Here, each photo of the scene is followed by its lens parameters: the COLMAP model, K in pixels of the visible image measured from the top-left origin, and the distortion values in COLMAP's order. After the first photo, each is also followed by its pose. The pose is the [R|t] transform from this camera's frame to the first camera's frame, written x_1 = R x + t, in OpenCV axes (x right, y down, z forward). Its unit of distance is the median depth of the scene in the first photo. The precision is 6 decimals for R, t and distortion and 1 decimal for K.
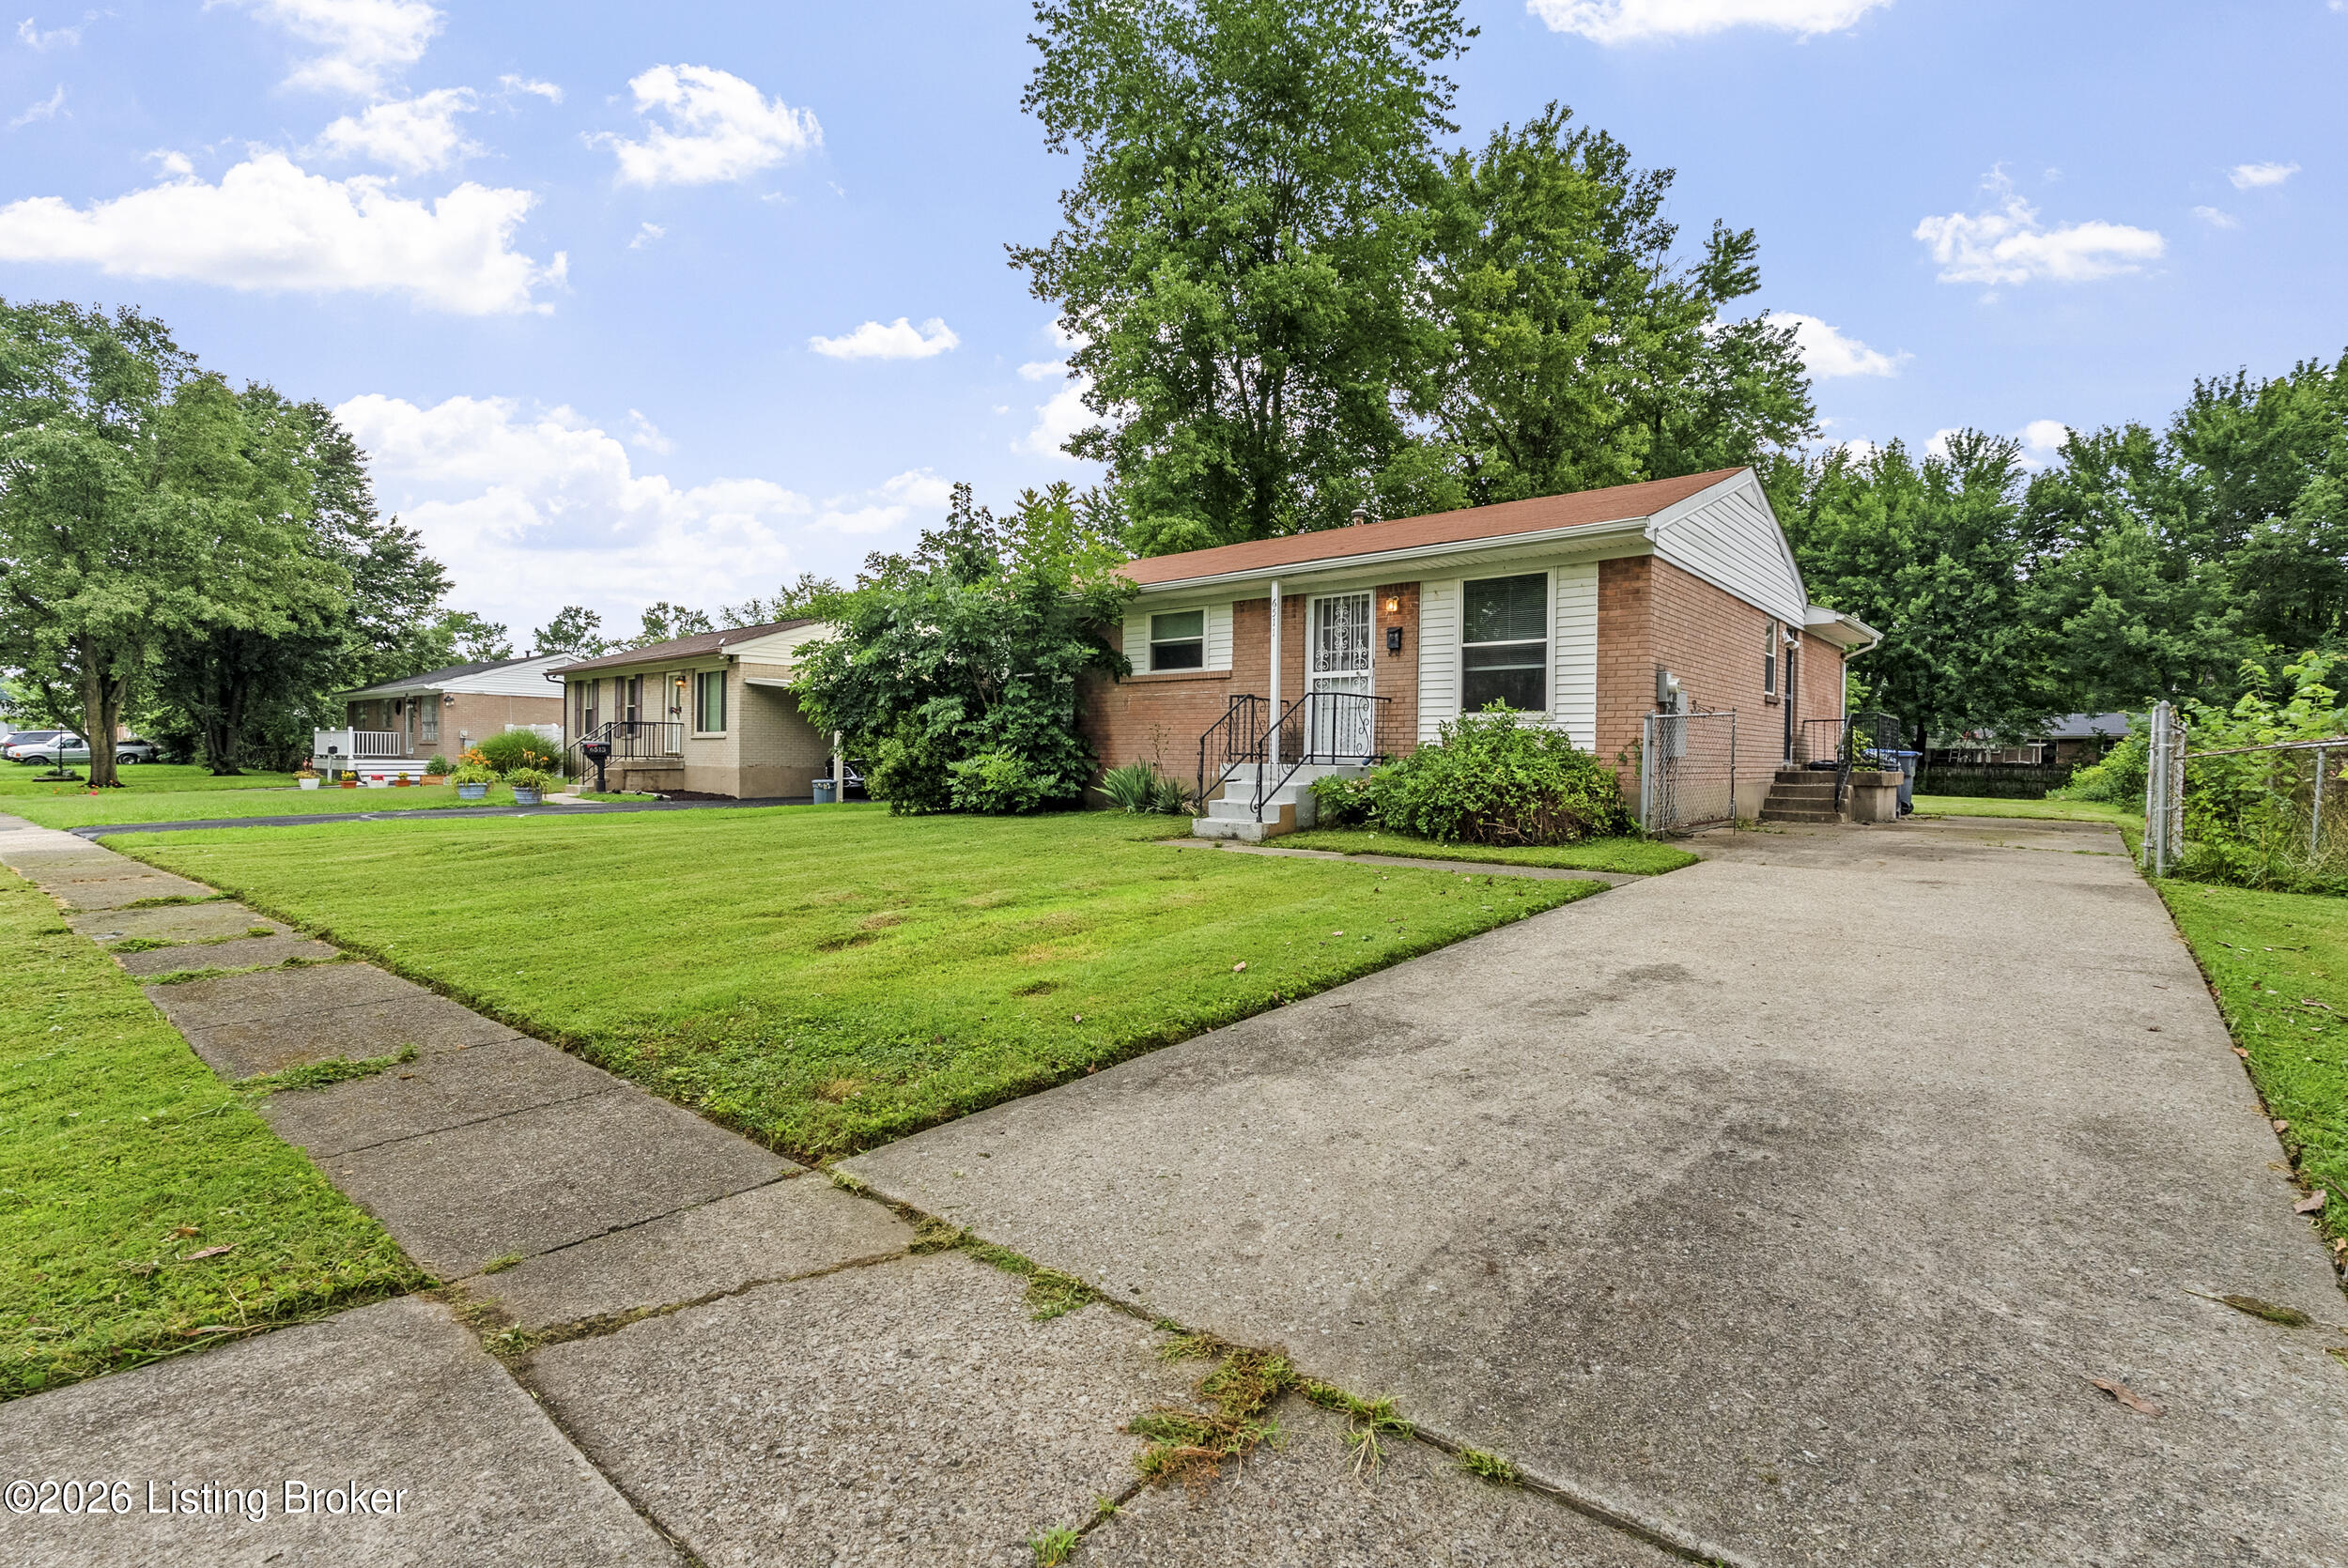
lens RADIAL K [[1043.1, 0, 1168.9], [0, 1043.1, 764.1], [0, 0, 1]] dist [-0.002614, -0.001422]
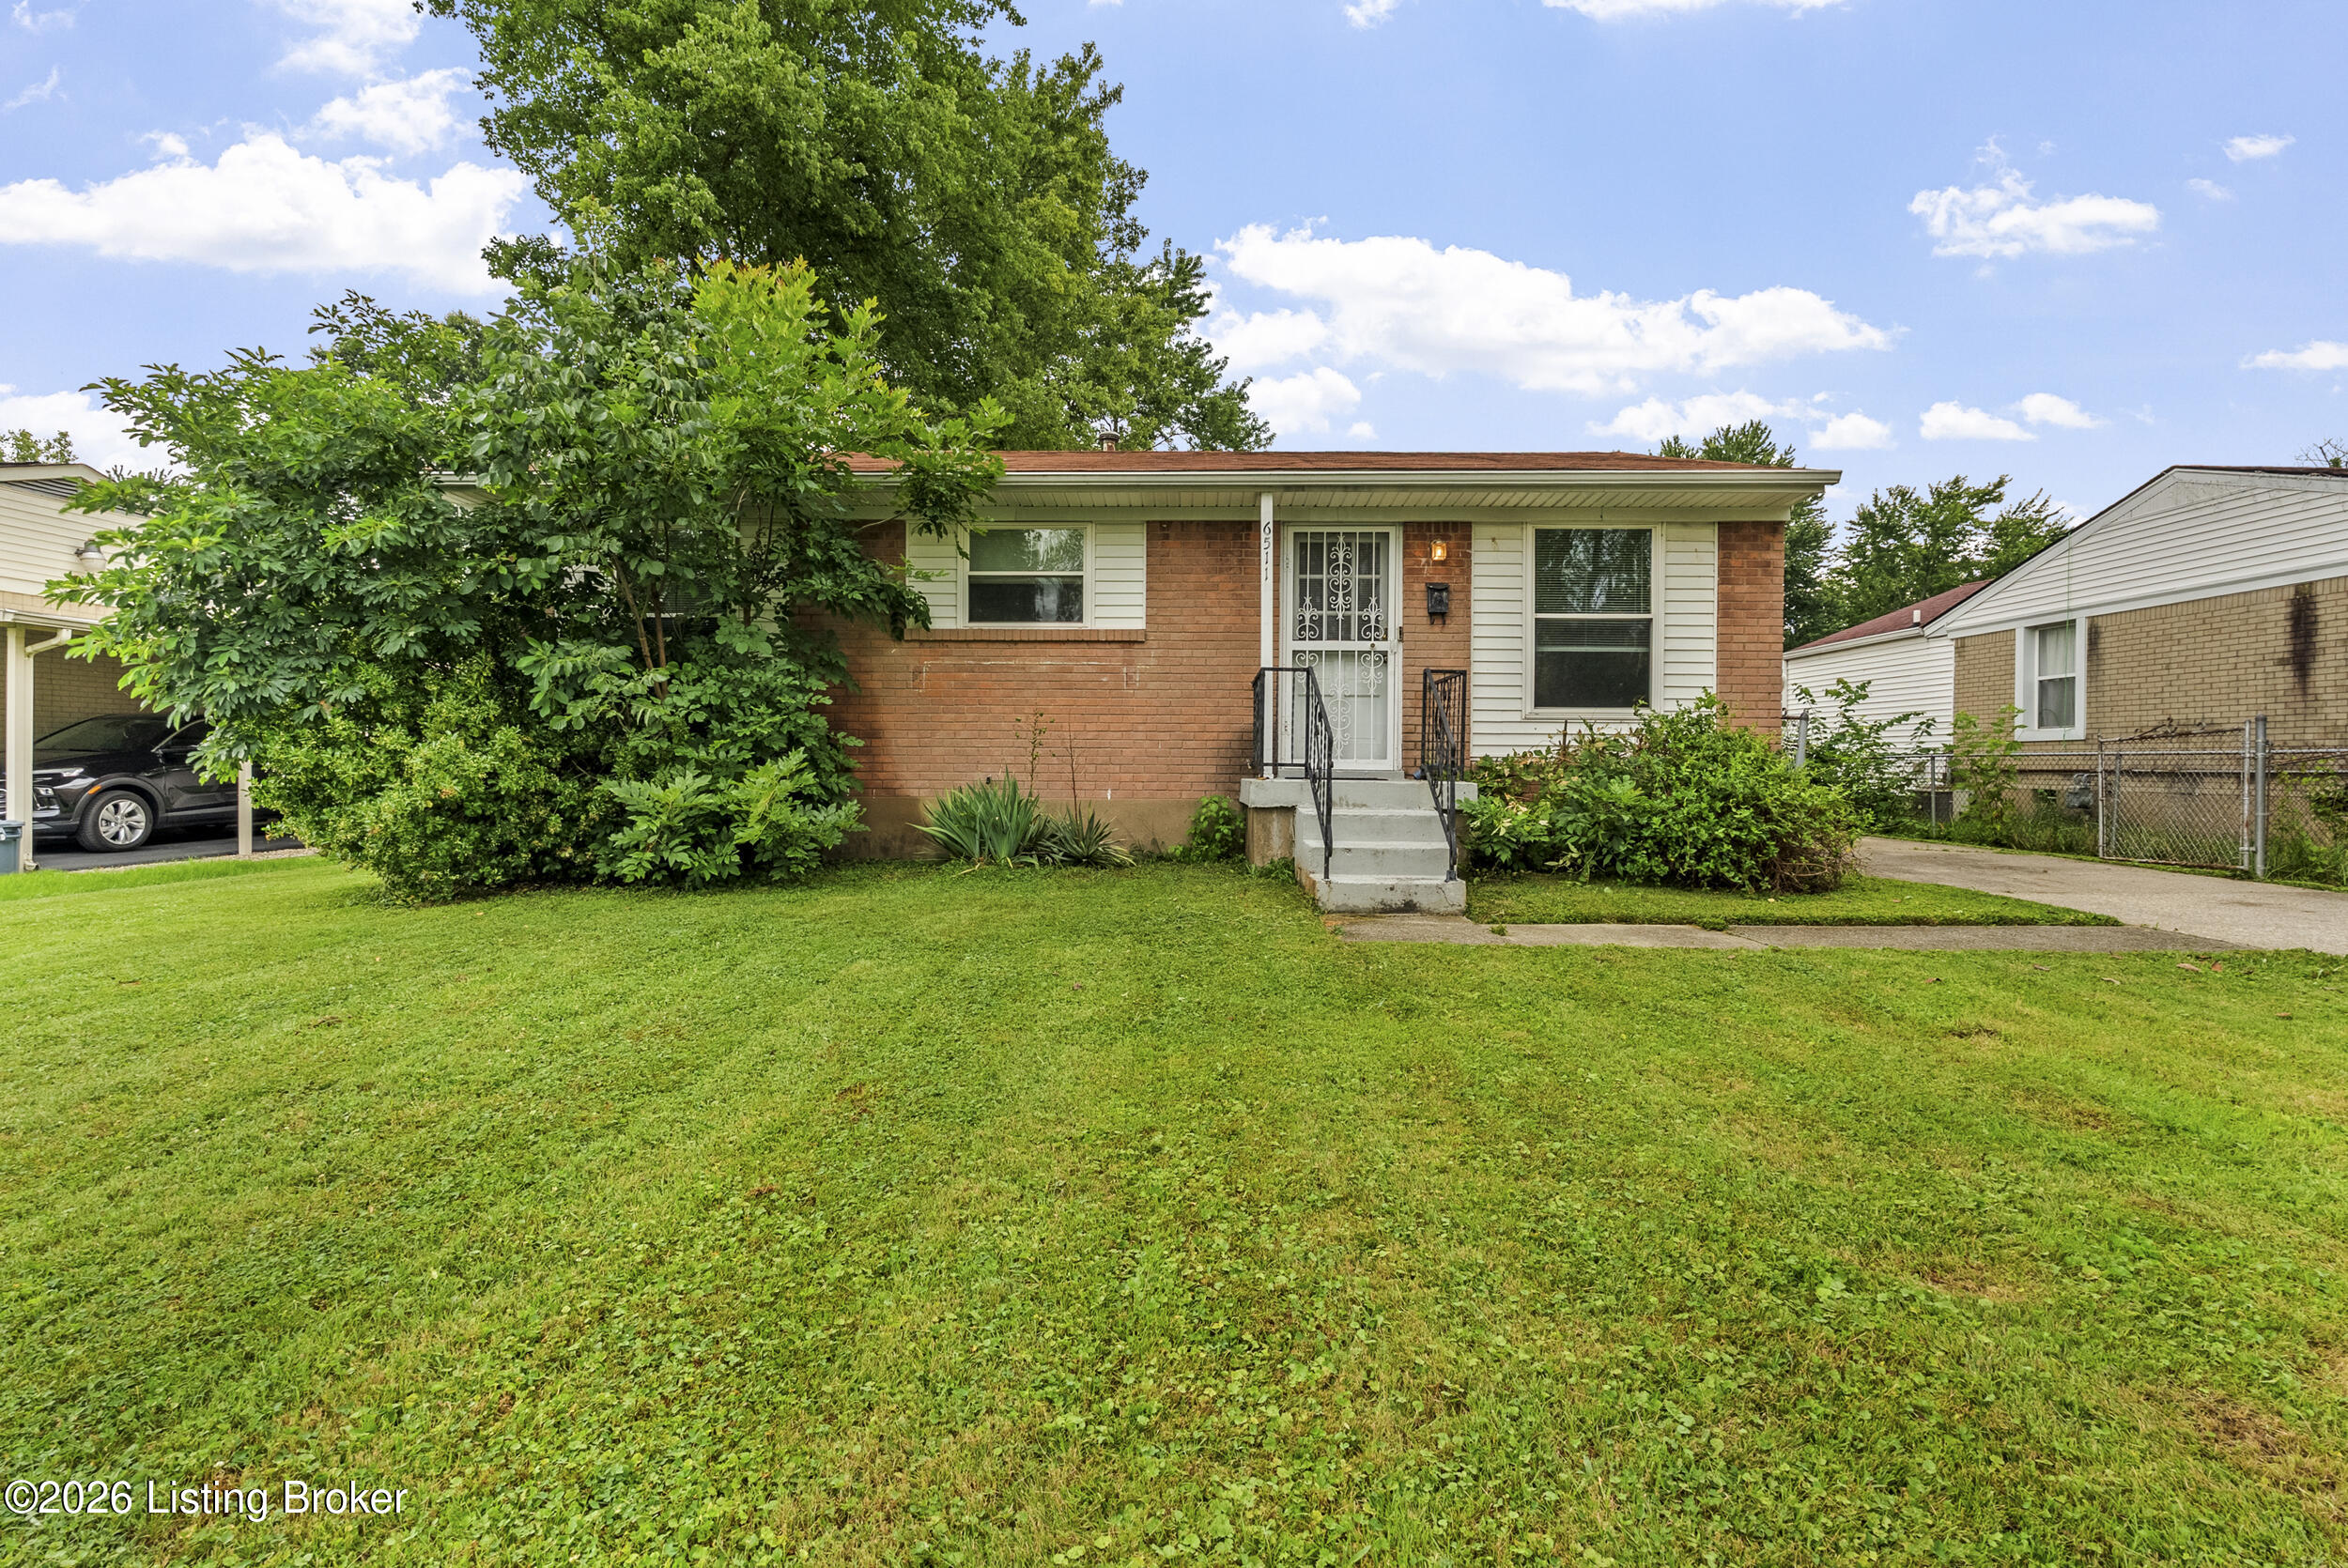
lens RADIAL K [[1043.1, 0, 1170.3], [0, 1043.1, 771.3], [0, 0, 1]] dist [-0.002614, -0.001422]
pose [[0.774306, -0.009928, 0.632733, -0.105493], [0.006243, 0.999948, 0.008049, -0.003146], [-0.632781, -0.002282, 0.774328, 0.162068]]
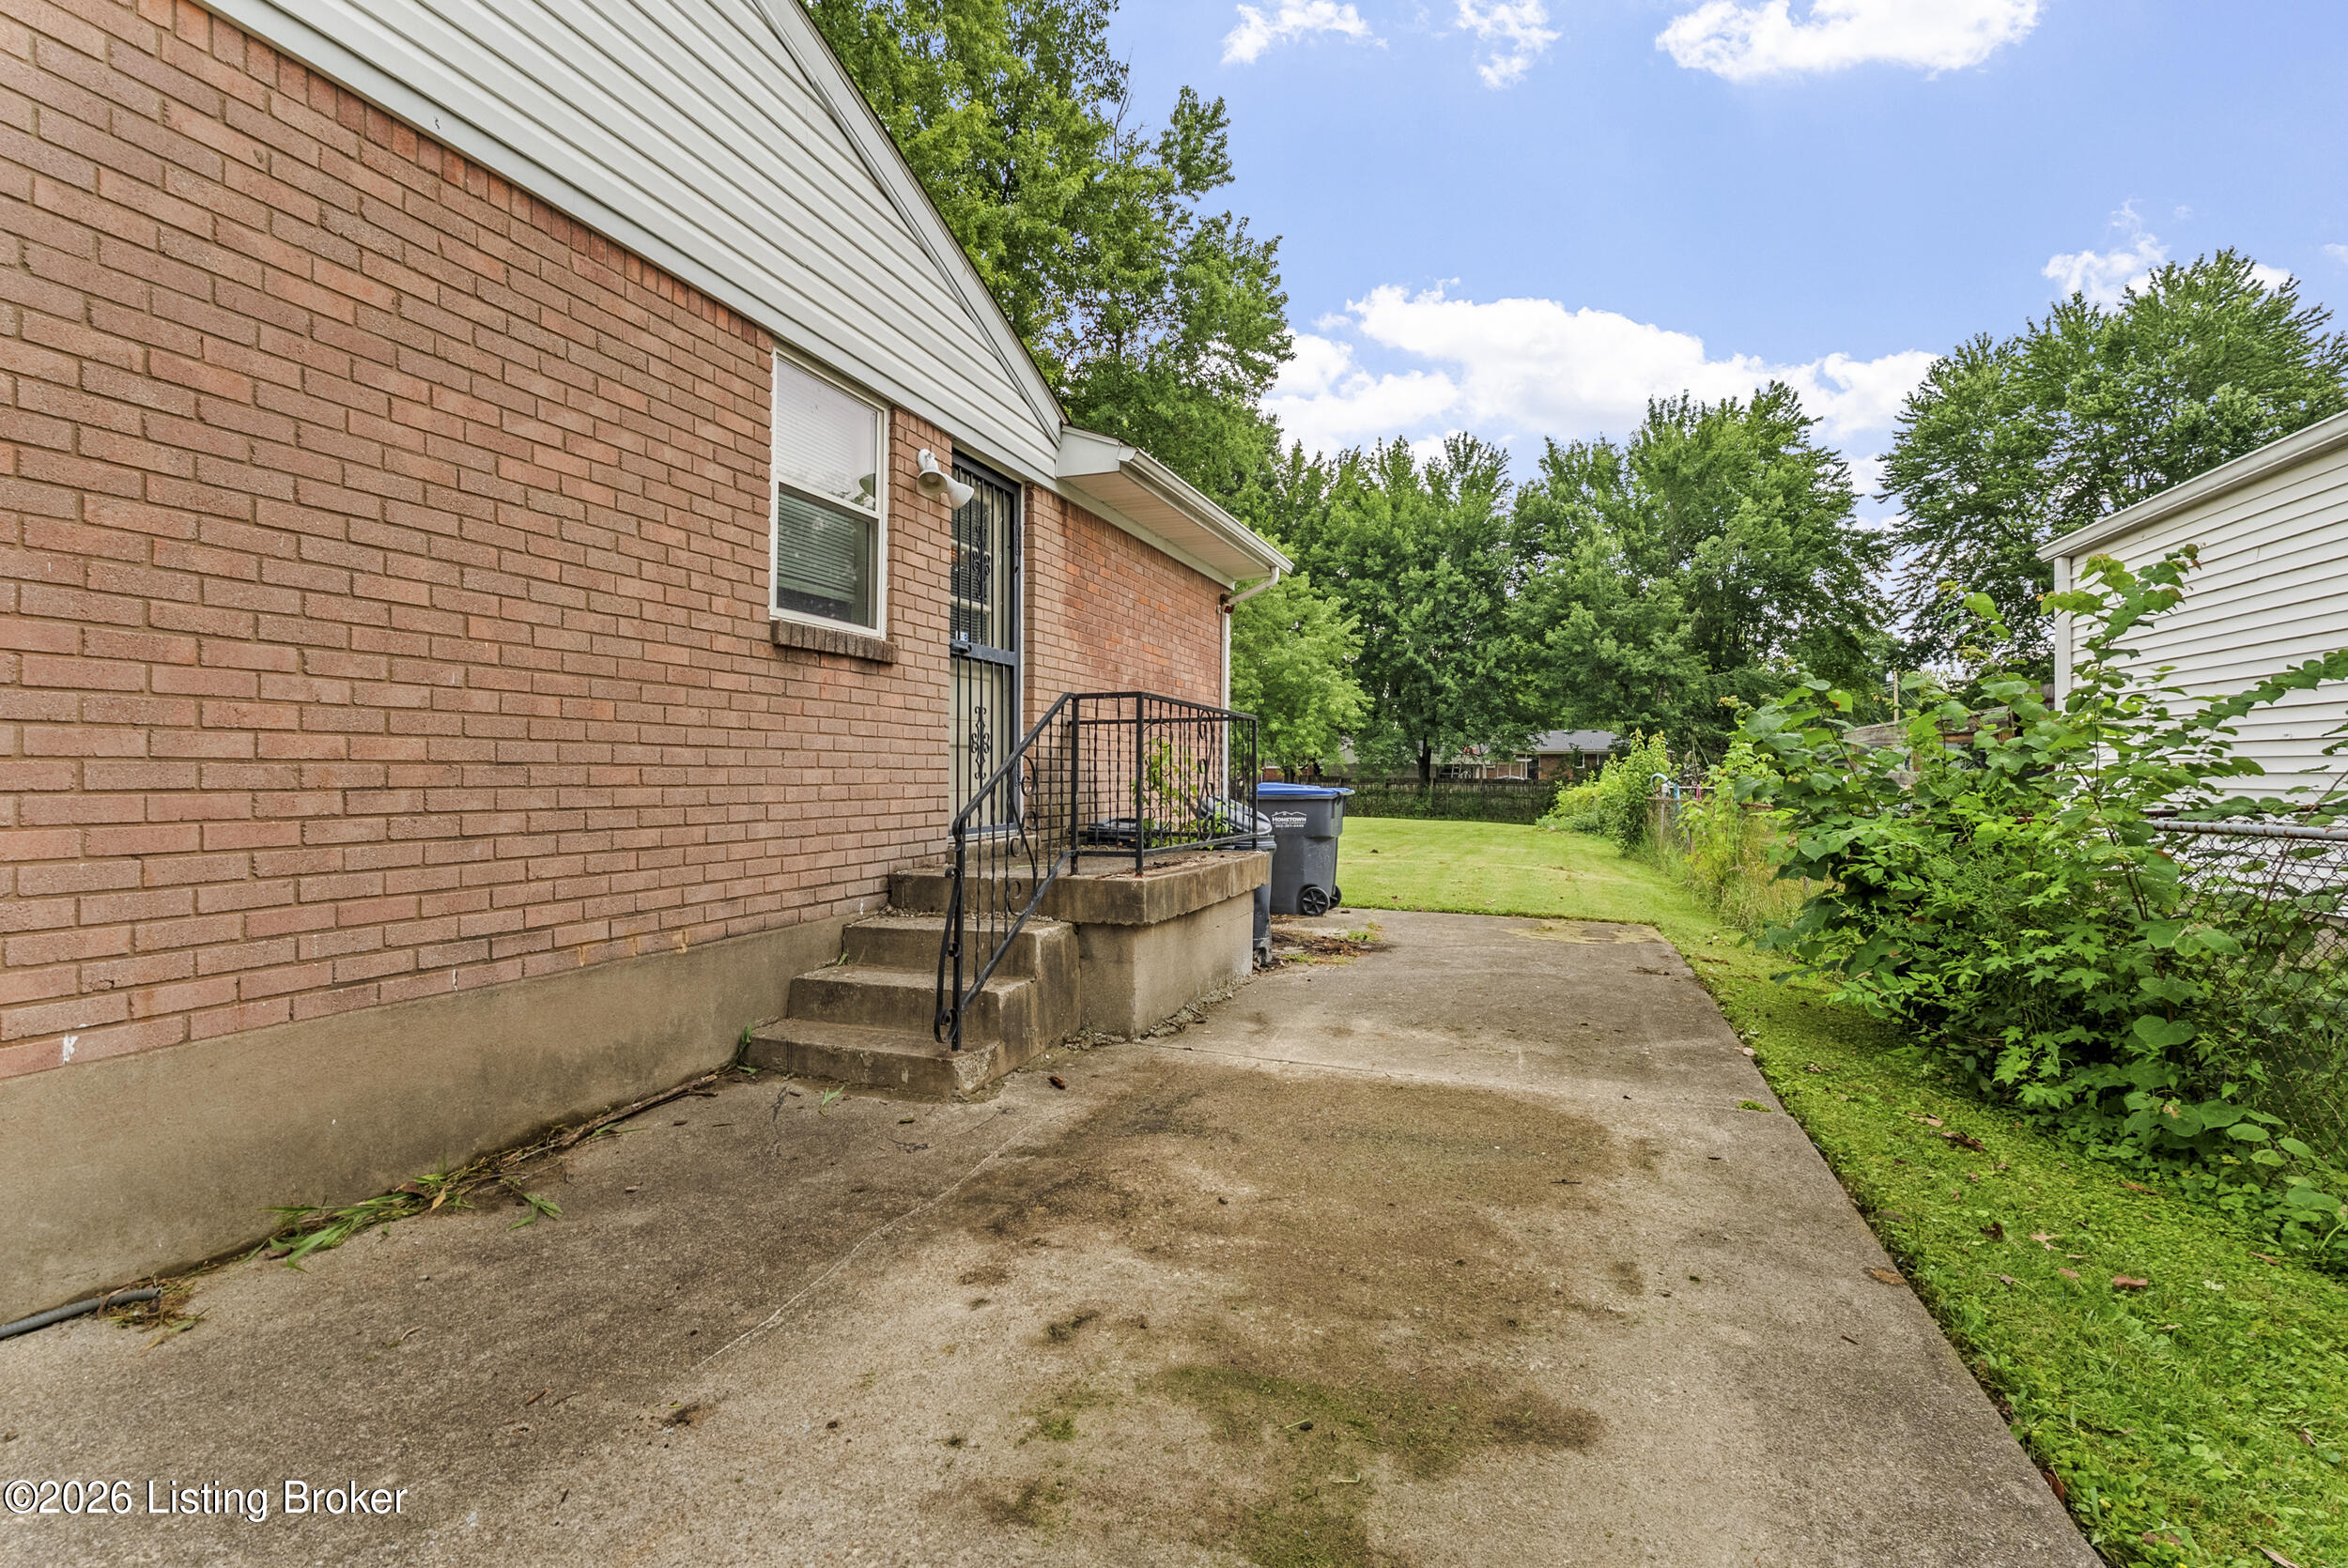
lens RADIAL K [[1043.1, 0, 1176.9], [0, 1043.1, 771.7], [0, 0, 1]] dist [-0.002614, -0.001422]
pose [[0.930317, -0.005730, 0.366711, 0.189837], [0.007663, 0.999963, -0.003818, -0.007849], [-0.366675, 0.006362, 0.930327, 0.231330]]
